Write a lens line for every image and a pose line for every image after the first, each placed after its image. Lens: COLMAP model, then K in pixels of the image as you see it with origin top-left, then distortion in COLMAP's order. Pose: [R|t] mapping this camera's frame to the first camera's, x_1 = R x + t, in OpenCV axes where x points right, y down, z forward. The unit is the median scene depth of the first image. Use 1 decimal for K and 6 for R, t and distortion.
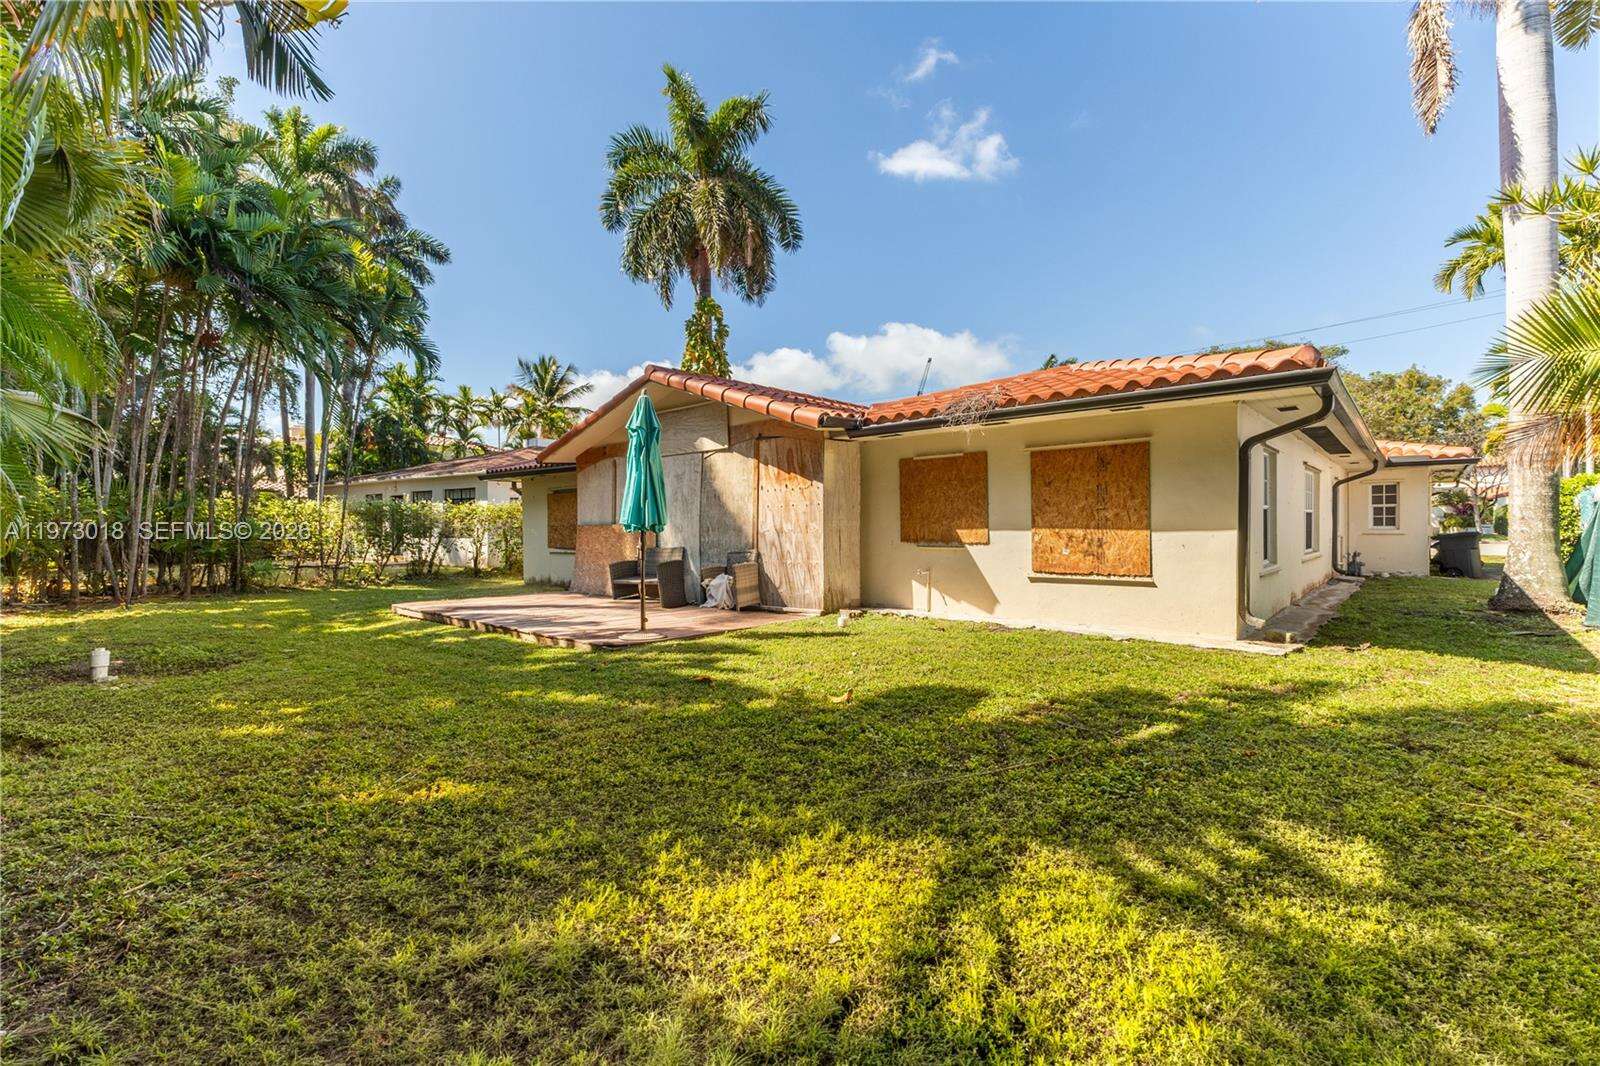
lens RADIAL K [[680.8, 0, 805.0], [0, 680.8, 528.8], [0, 0, 1]] dist [0.001933, -0.000430]
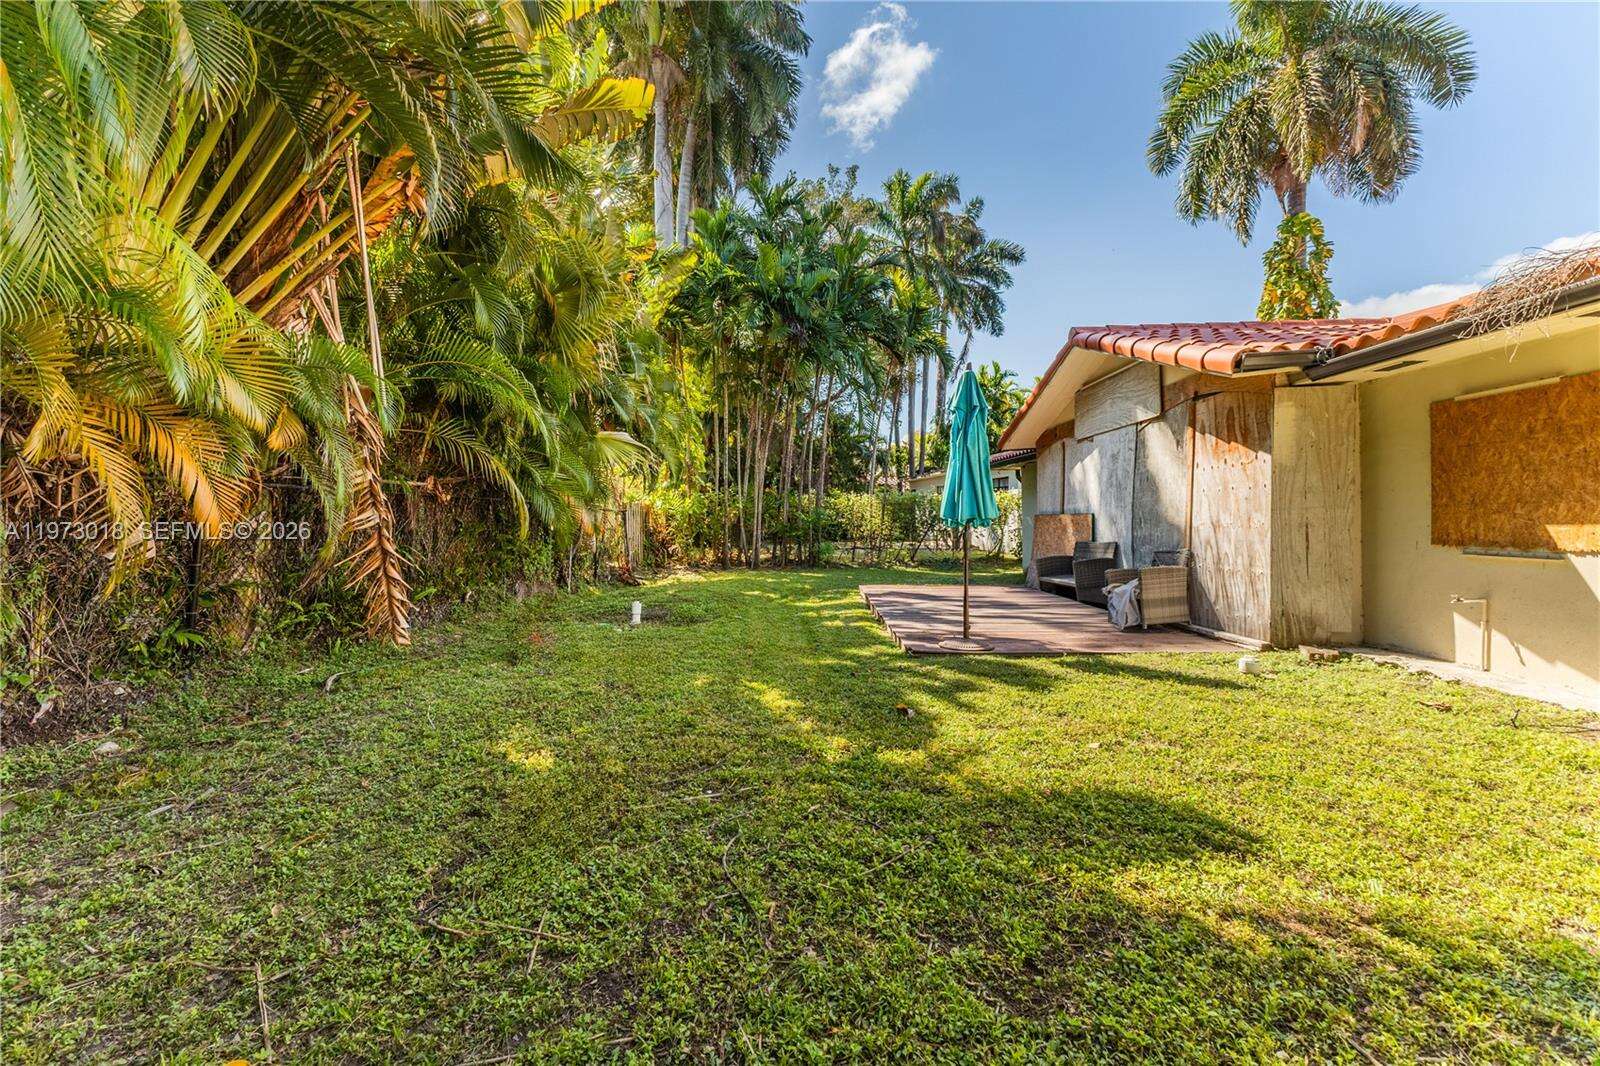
lens RADIAL K [[680.8, 0, 805.0], [0, 680.8, 528.8], [0, 0, 1]] dist [0.001933, -0.000430]
pose [[0.660164, 0.011647, -0.751031, 0.137869], [0.006094, 0.999764, 0.020861, -0.006133], [0.751097, -0.018348, 0.659937, 0.127355]]
